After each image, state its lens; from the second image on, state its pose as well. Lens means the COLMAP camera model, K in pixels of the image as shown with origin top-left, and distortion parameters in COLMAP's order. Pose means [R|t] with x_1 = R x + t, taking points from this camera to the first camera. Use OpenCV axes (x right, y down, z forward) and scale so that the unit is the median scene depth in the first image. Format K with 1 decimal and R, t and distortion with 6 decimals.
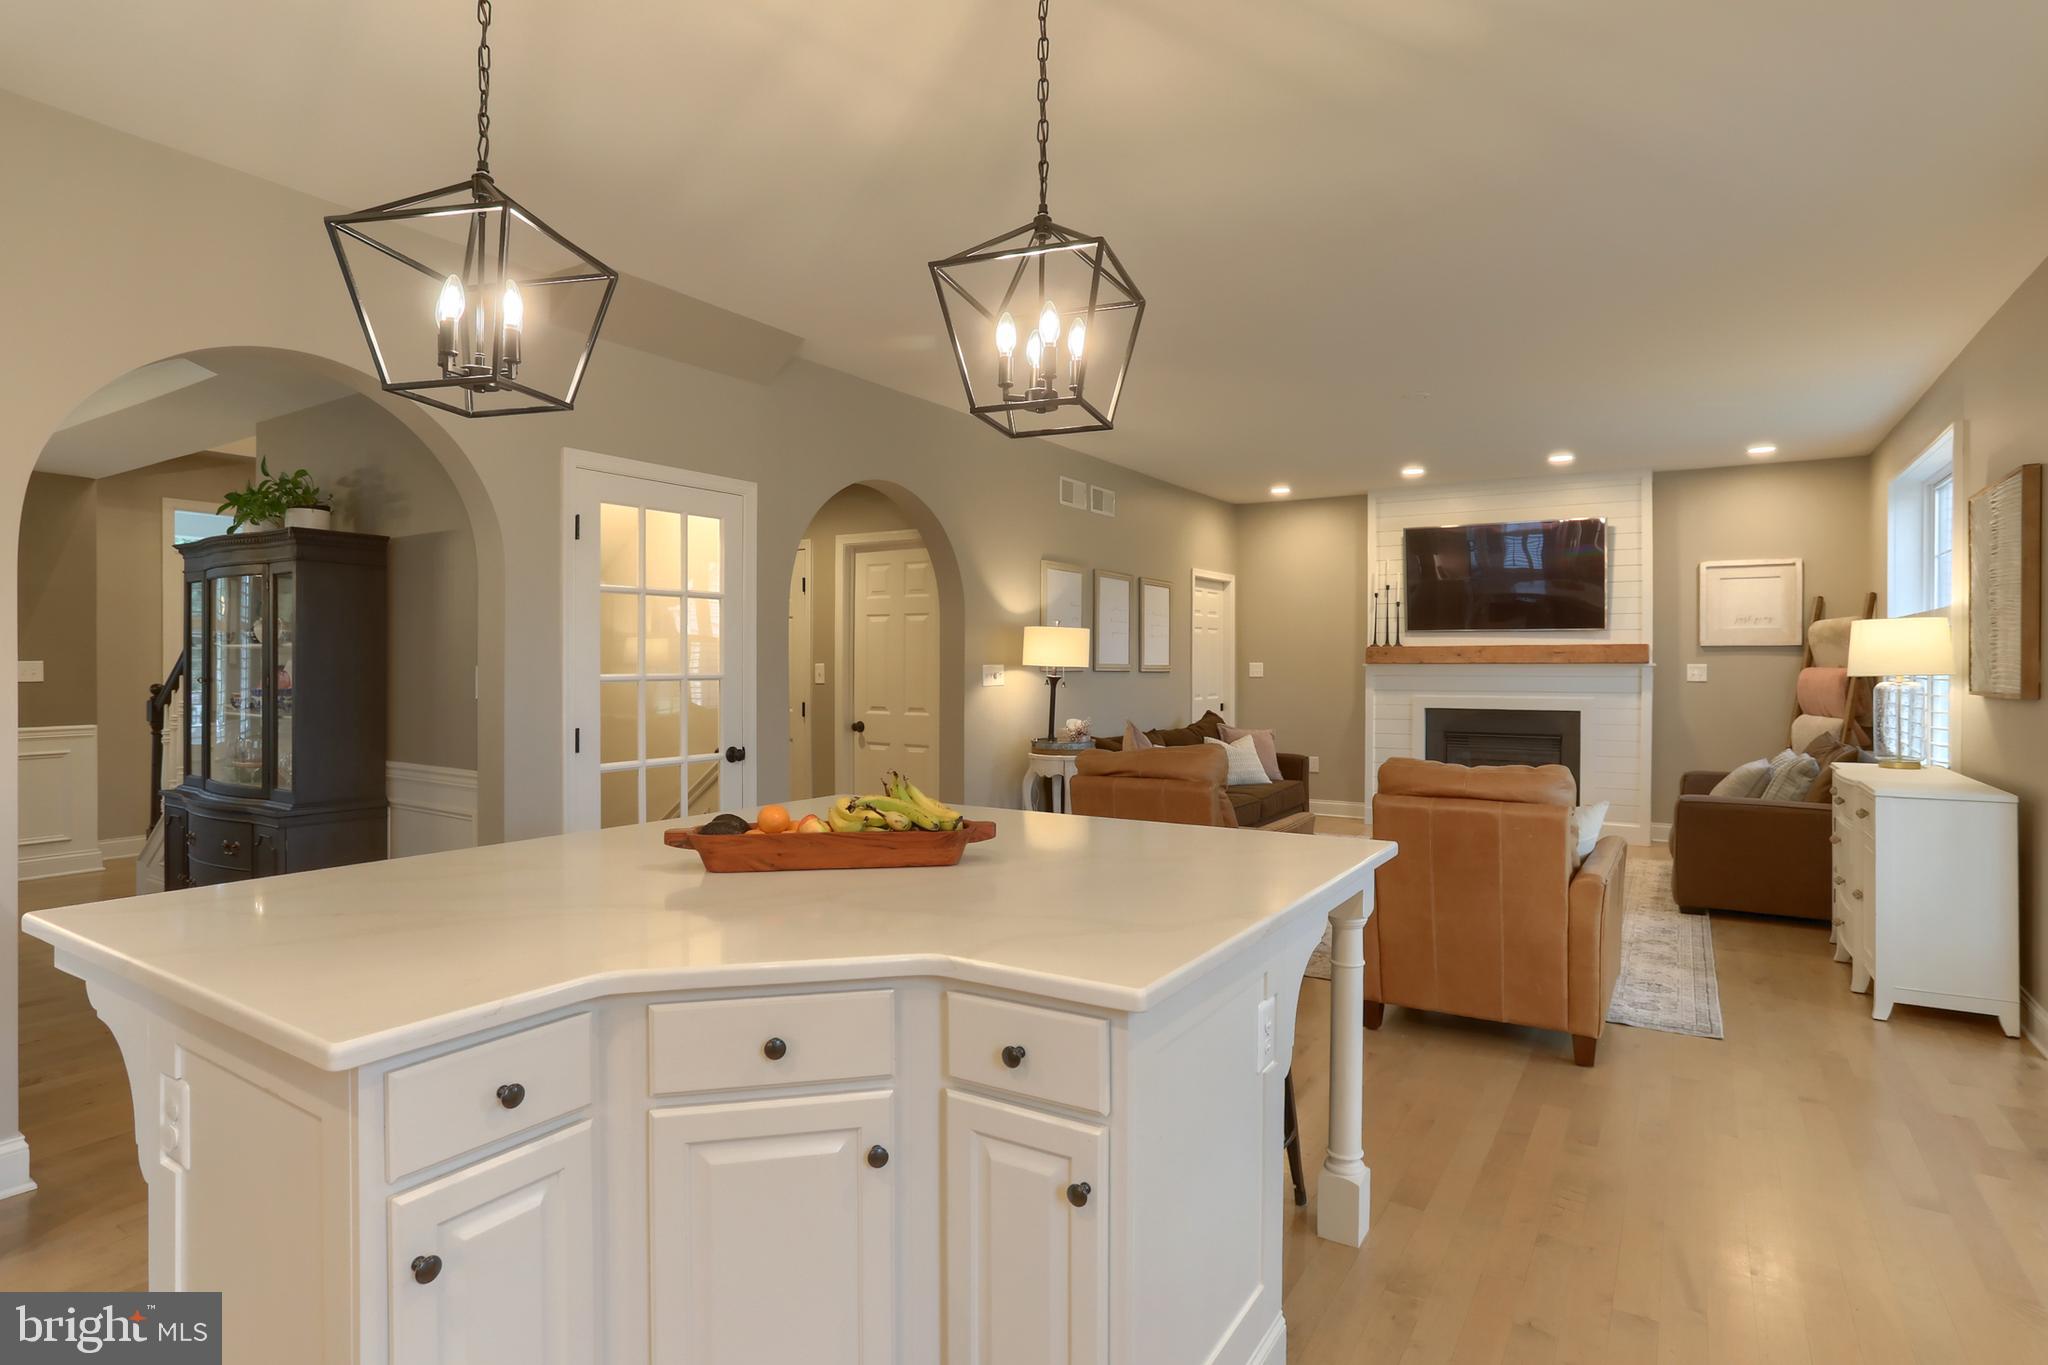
lens RADIAL K [[1041.7, 0, 1035.0], [0, 1041.7, 670.1], [0, 0, 1]] dist [-0.063698, 0.041487]
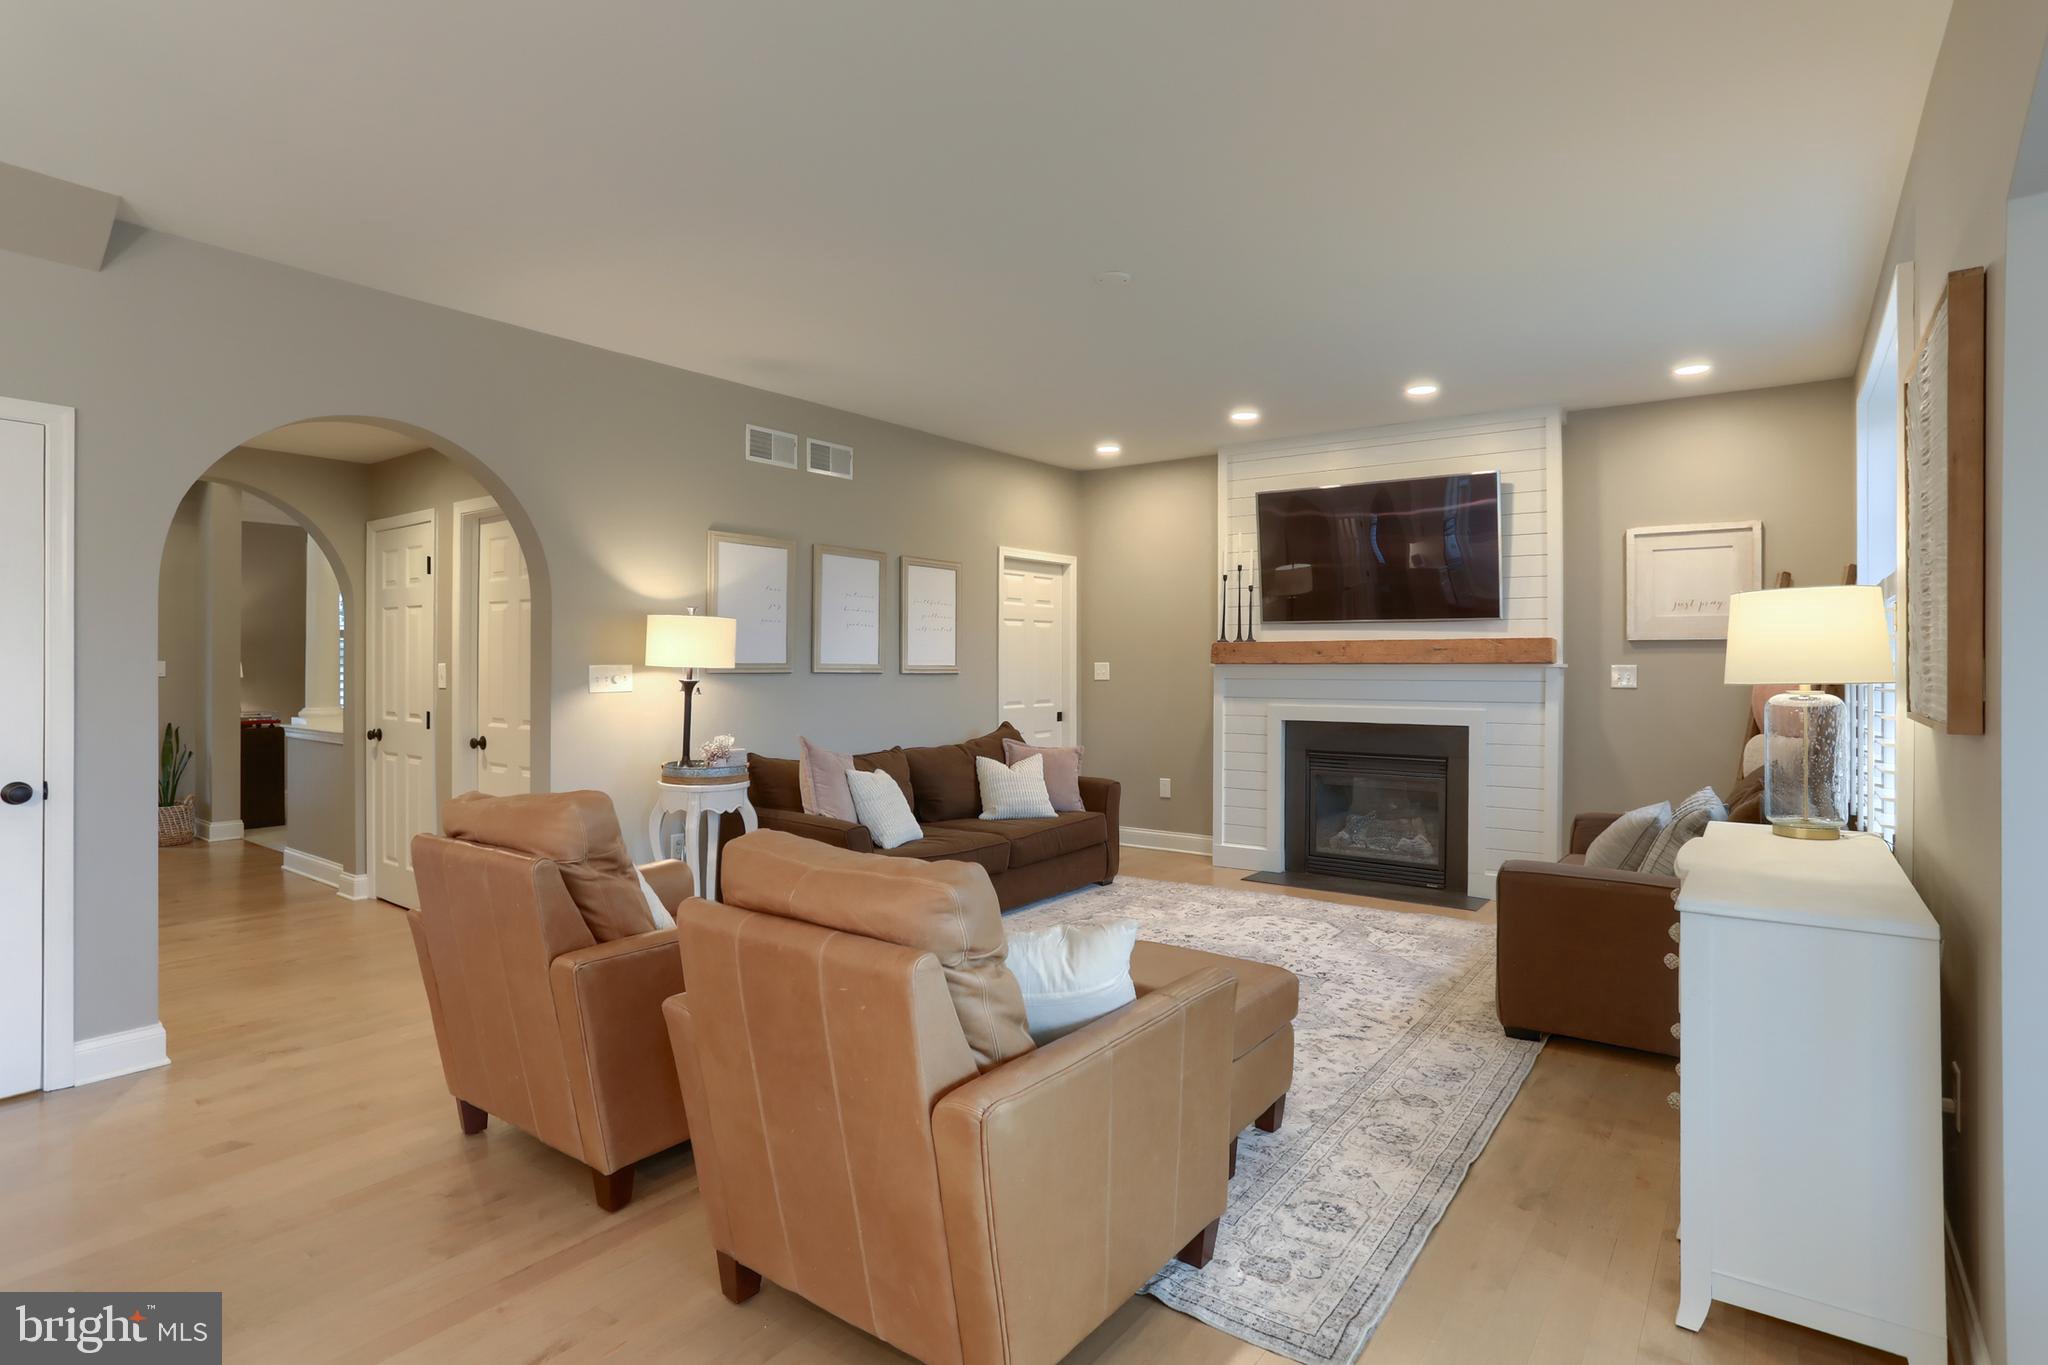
lens RADIAL K [[1033.2, 0, 1022.8], [0, 1033.2, 665.3], [0, 0, 1]] dist [-0.064171, 0.041746]
pose [[0.997137, 0.000842, -0.075617, 0.265992], [-0.001227, 0.999986, -0.005050, -0.001196], [0.075612, 0.005129, 0.997124, 0.225147]]
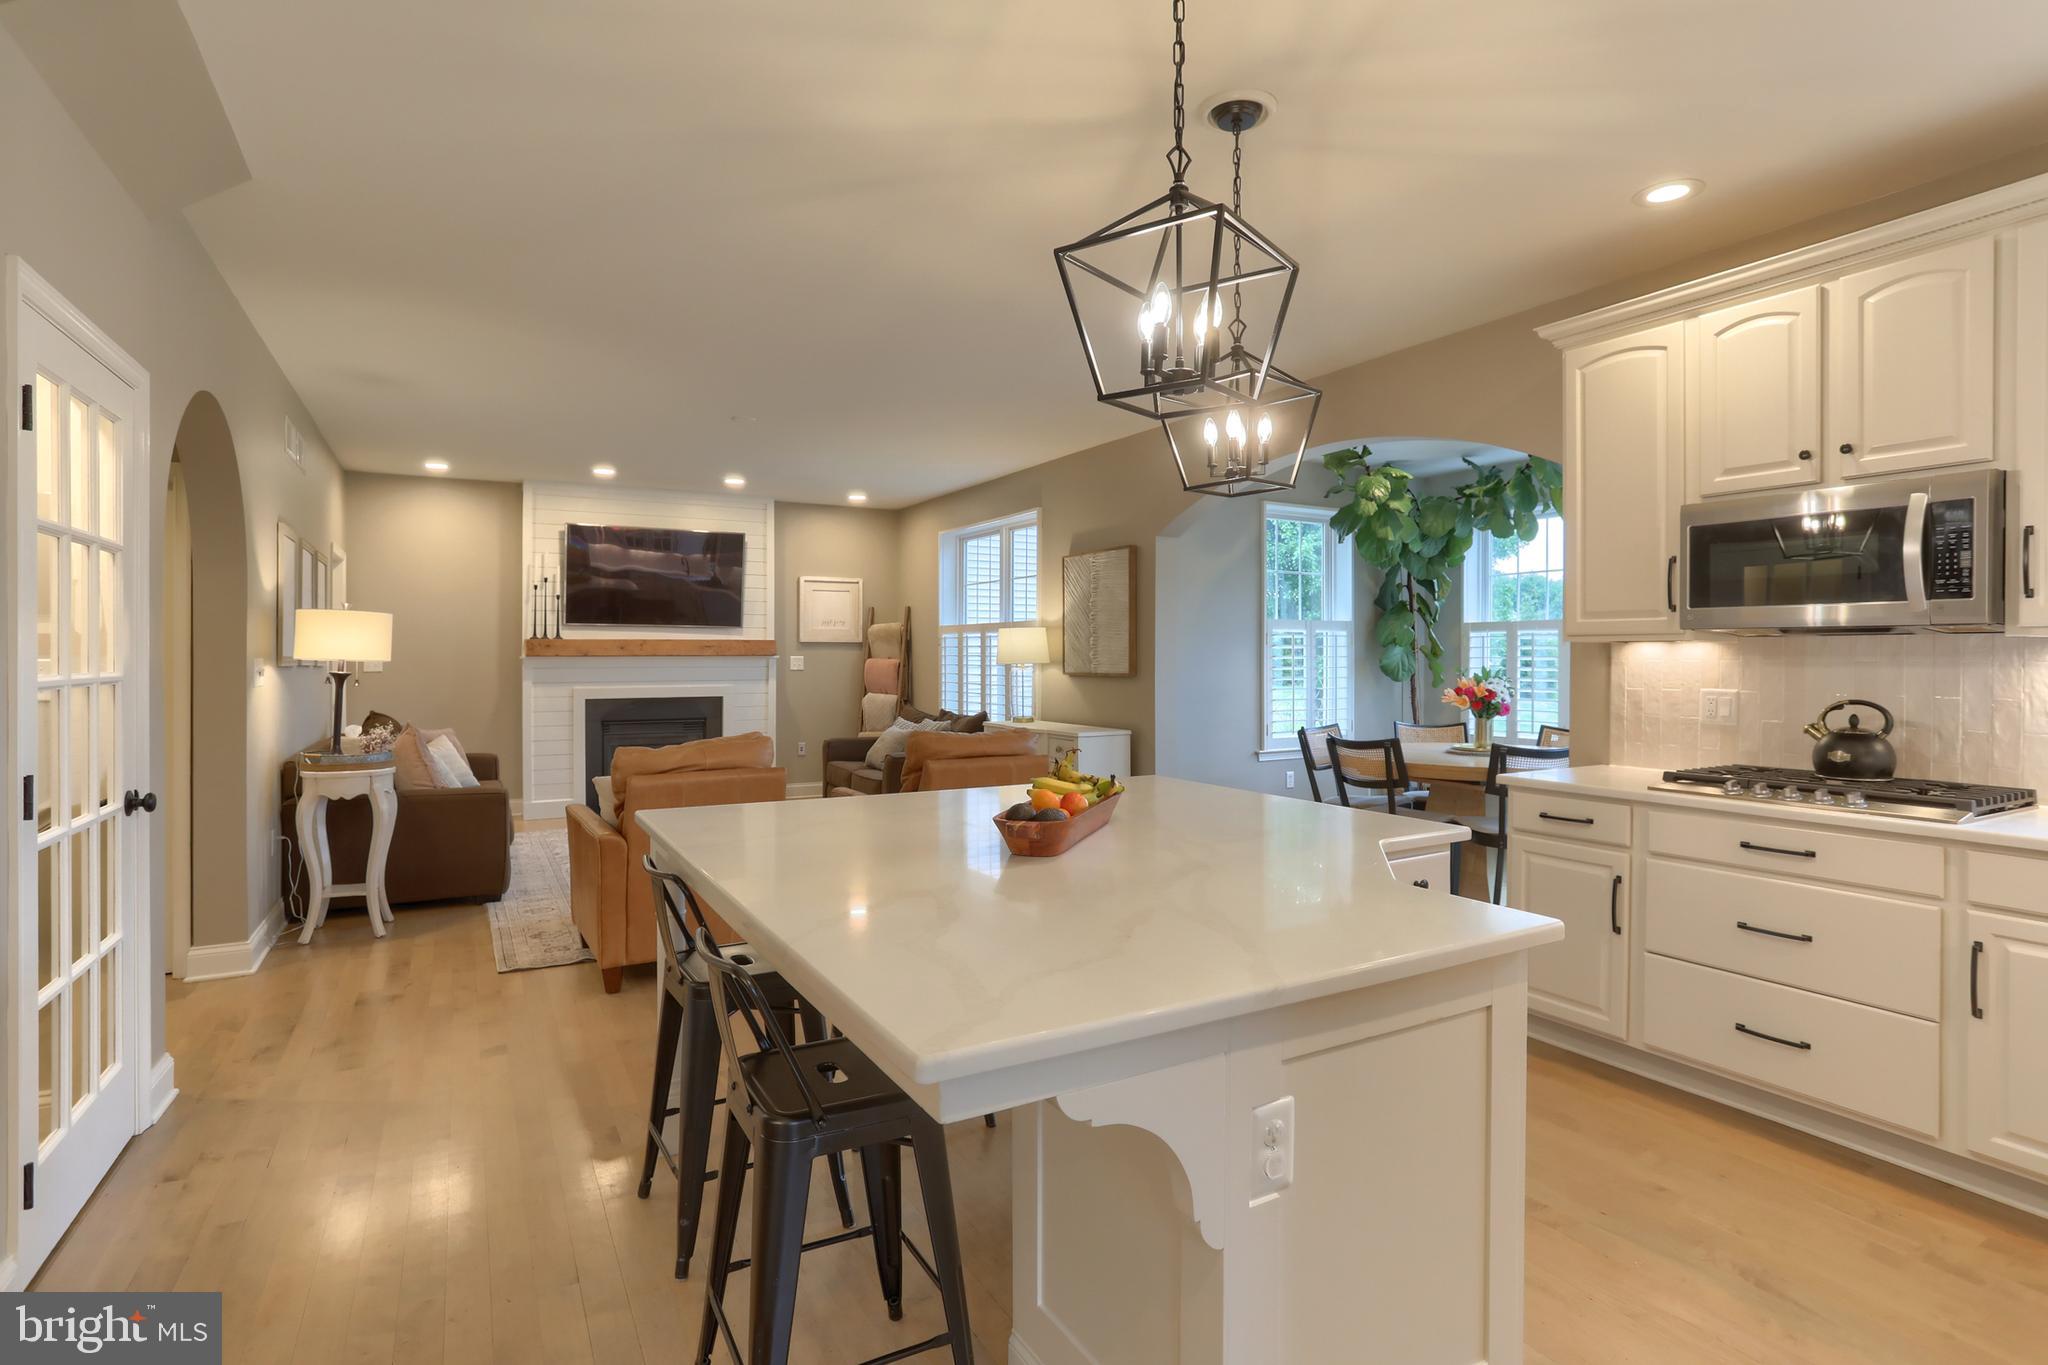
lens RADIAL K [[1033.2, 0, 1022.8], [0, 1033.2, 665.3], [0, 0, 1]] dist [-0.064171, 0.041746]
pose [[0.477267, -0.008766, 0.878714, -0.345311], [0.006633, 0.999958, 0.006373, -0.000999], [-0.878733, 0.002786, 0.477305, 0.143220]]
